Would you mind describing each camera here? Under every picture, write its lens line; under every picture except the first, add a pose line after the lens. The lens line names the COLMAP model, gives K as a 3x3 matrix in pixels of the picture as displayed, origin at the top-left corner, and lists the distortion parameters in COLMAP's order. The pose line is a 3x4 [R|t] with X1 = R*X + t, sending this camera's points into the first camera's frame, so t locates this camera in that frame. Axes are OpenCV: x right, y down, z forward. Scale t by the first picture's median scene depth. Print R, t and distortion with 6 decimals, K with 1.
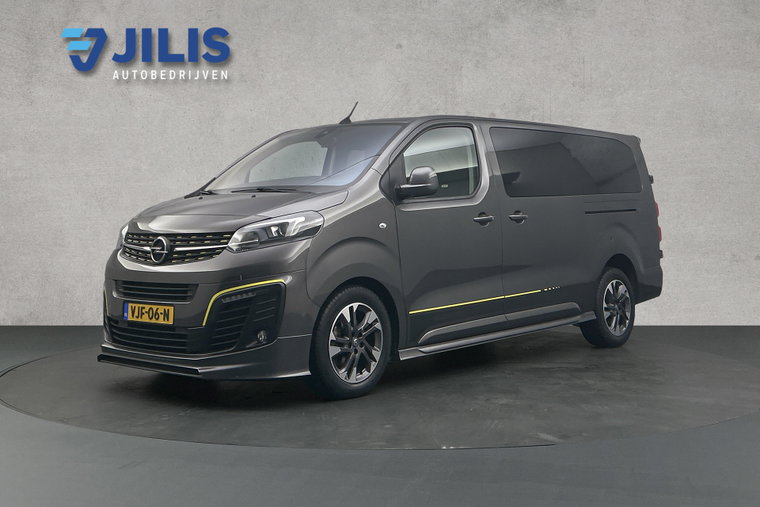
lens RADIAL K [[596.6, 0, 380.6], [0, 596.6, 254.1], [0, 0, 1]] dist [0.010972, -0.003658]
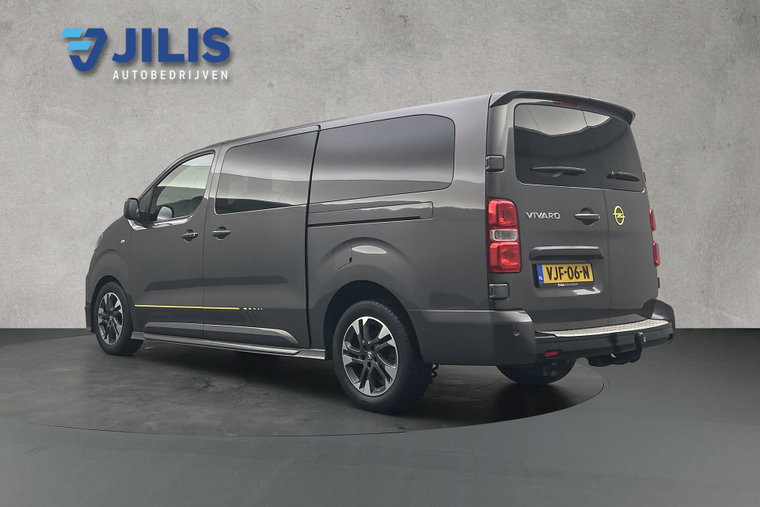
lens RADIAL K [[596.6, 0, 380.3], [0, 596.6, 252.6], [0, 0, 1]] dist [0.010972, -0.003658]
pose [[0.999995, 0.000005, -0.003072, 0.245175], [-0.000003, 1.000000, 0.000913, -0.026946], [0.003072, -0.000913, 0.999995, -0.148028]]
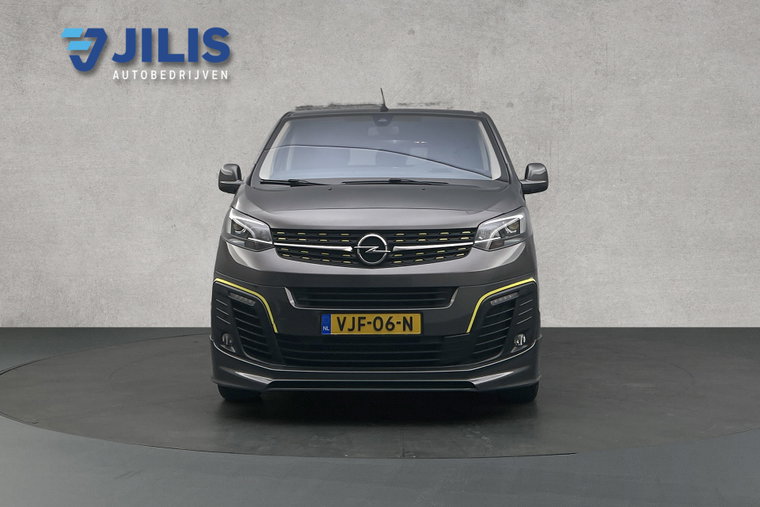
lens RADIAL K [[596.6, 0, 380.4], [0, 596.6, 254.6], [0, 0, 1]] dist [0.010972, -0.003658]
pose [[1.000000, 0.000002, -0.000123, -0.017943], [-0.000002, 1.000000, -0.000697, 0.005135], [0.000123, 0.000697, 1.000000, 0.054400]]
